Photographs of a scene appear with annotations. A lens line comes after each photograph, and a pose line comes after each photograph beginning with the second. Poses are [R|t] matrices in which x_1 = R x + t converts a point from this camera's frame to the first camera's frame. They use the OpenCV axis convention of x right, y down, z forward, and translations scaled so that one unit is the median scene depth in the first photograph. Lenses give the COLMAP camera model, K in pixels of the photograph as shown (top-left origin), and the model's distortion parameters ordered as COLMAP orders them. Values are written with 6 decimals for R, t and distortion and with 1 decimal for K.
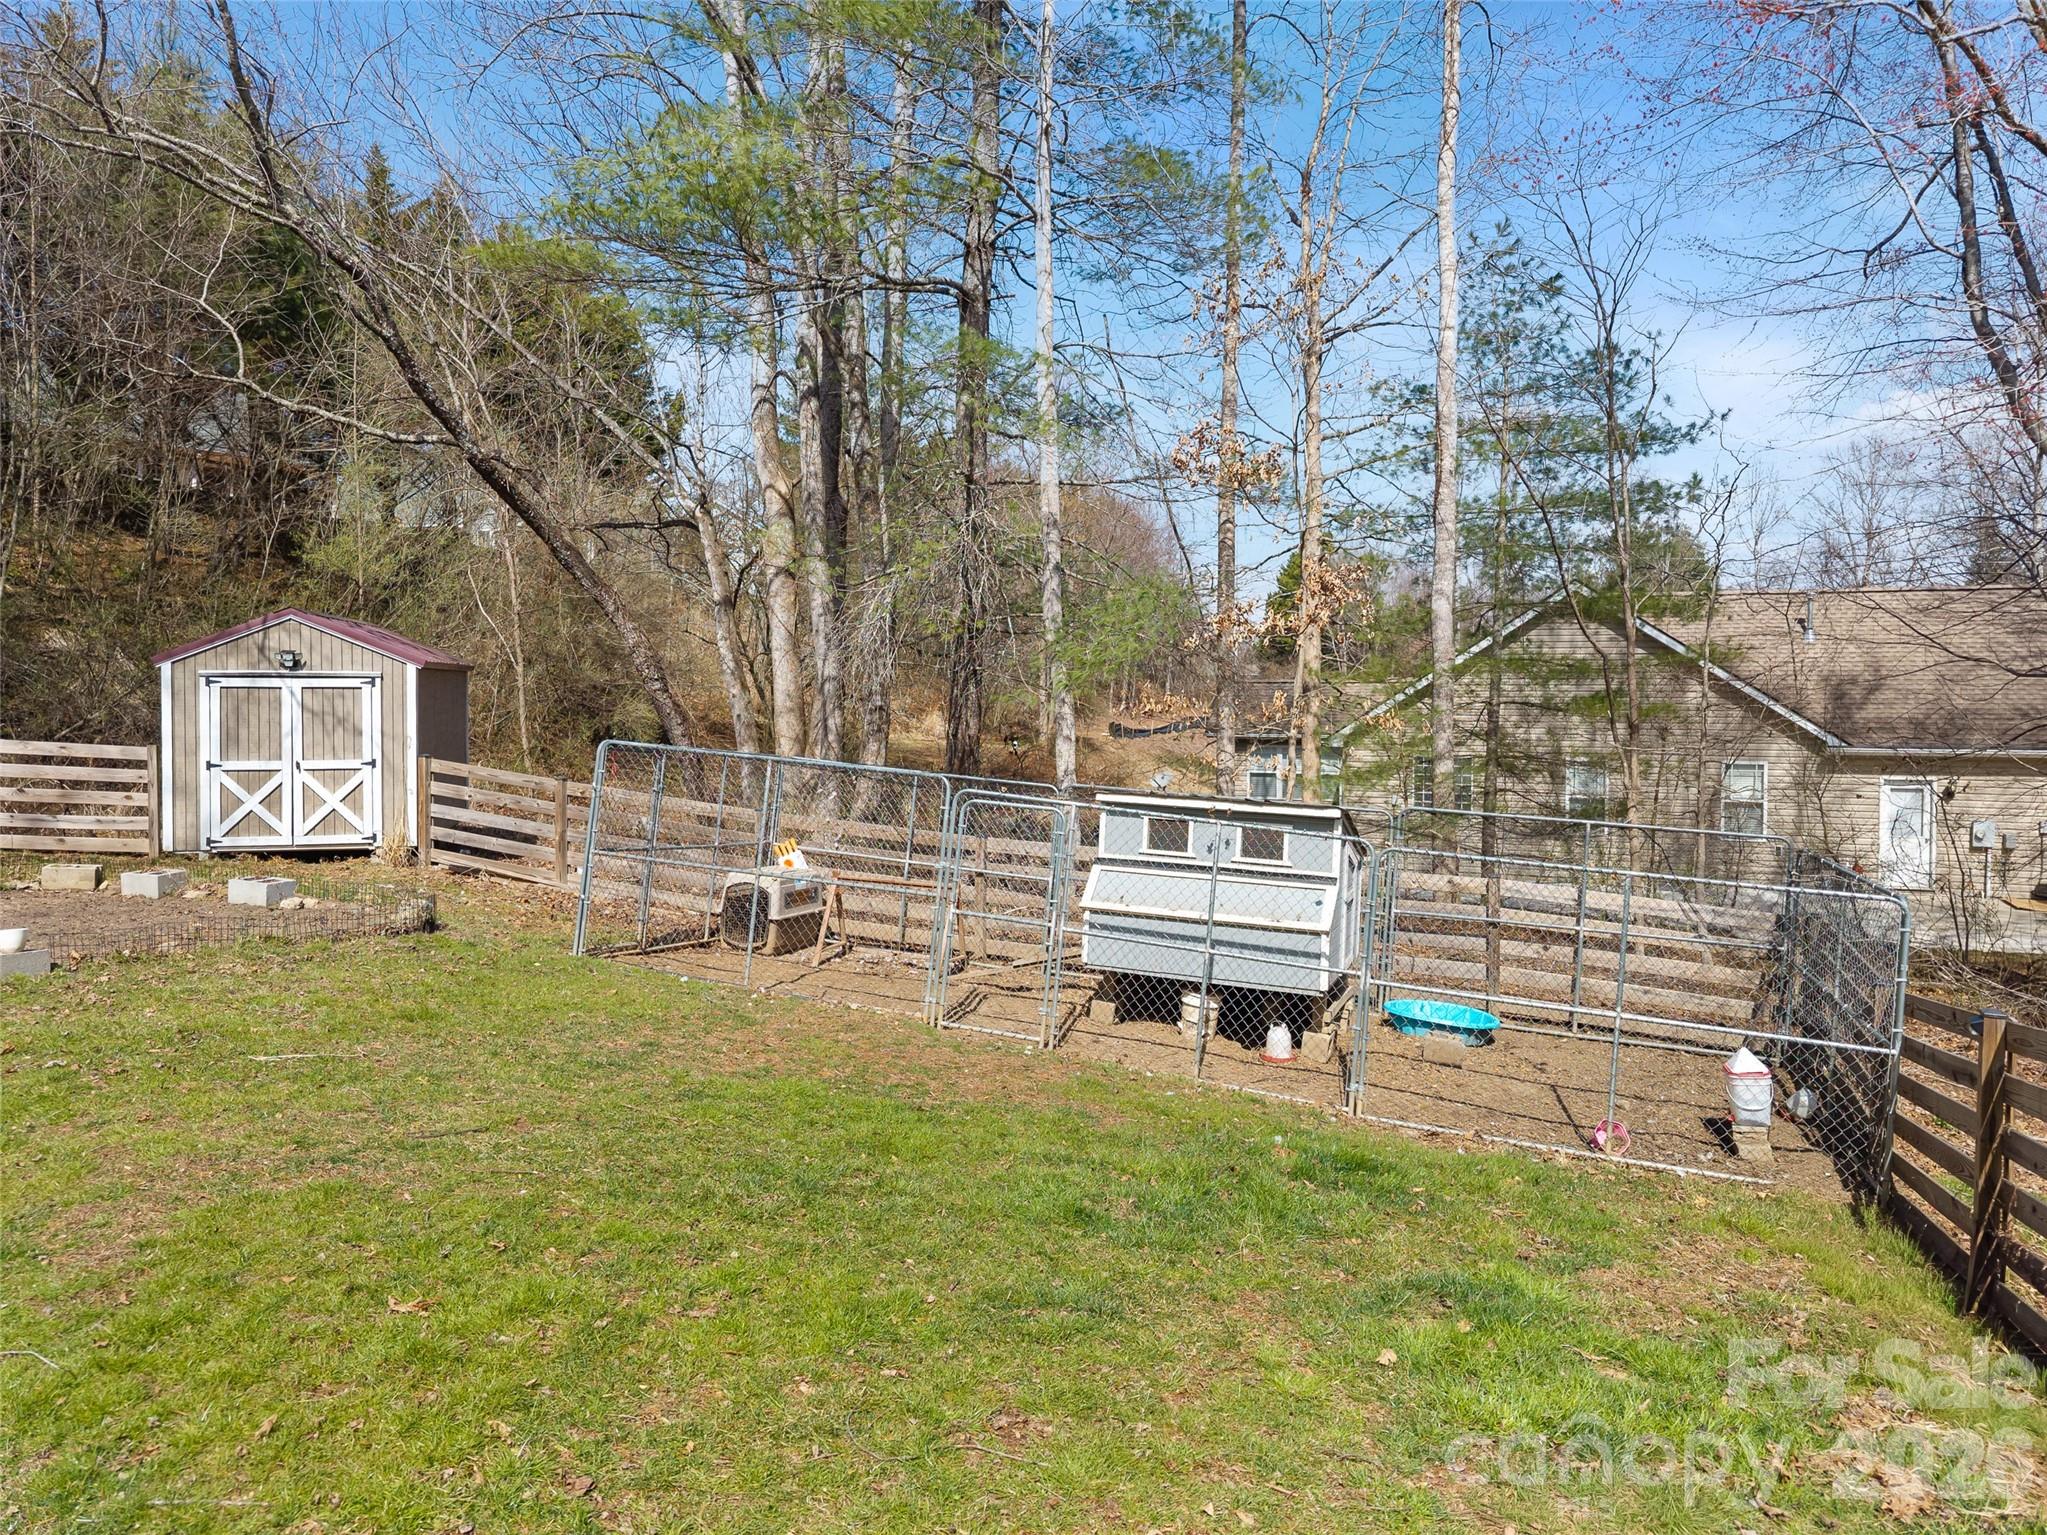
lens RADIAL K [[1380.7, 0, 1011.6], [0, 1380.7, 772.3], [0, 0, 1]] dist [0.041631, -0.037486]
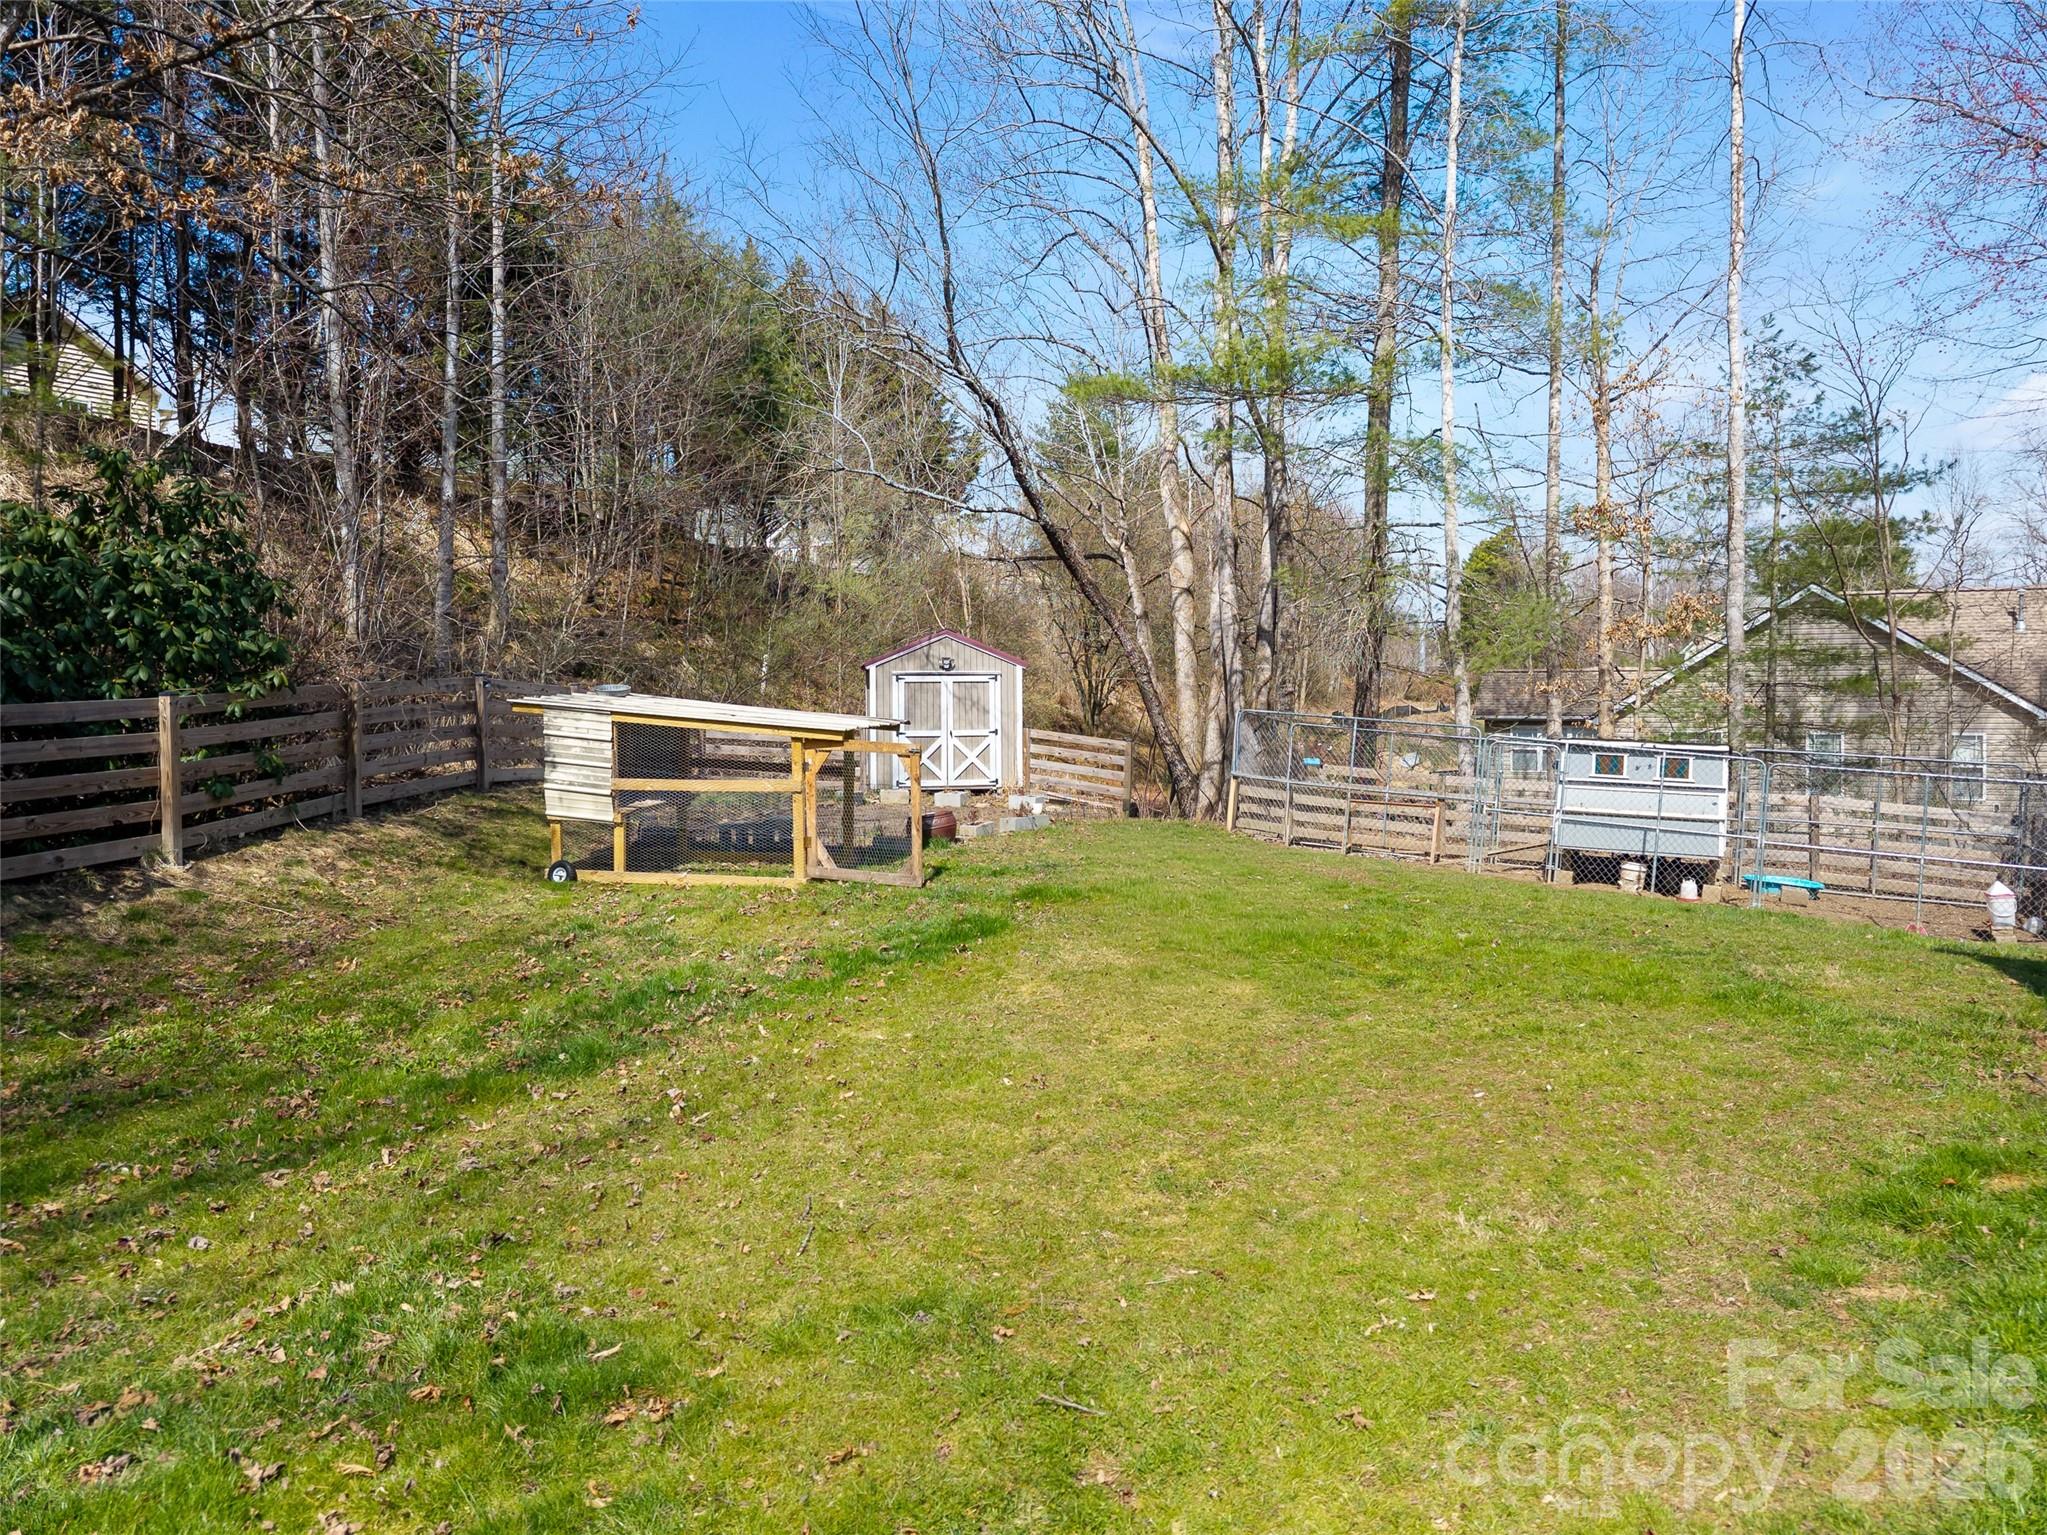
lens RADIAL K [[1380.7, 0, 1027.0], [0, 1380.7, 755.6], [0, 0, 1]] dist [0.041631, -0.037486]
pose [[0.995818, -0.005292, -0.091206, -0.287214], [0.004447, 0.999945, -0.009464, 0.032701], [0.091252, 0.009019, 0.995787, -0.464420]]
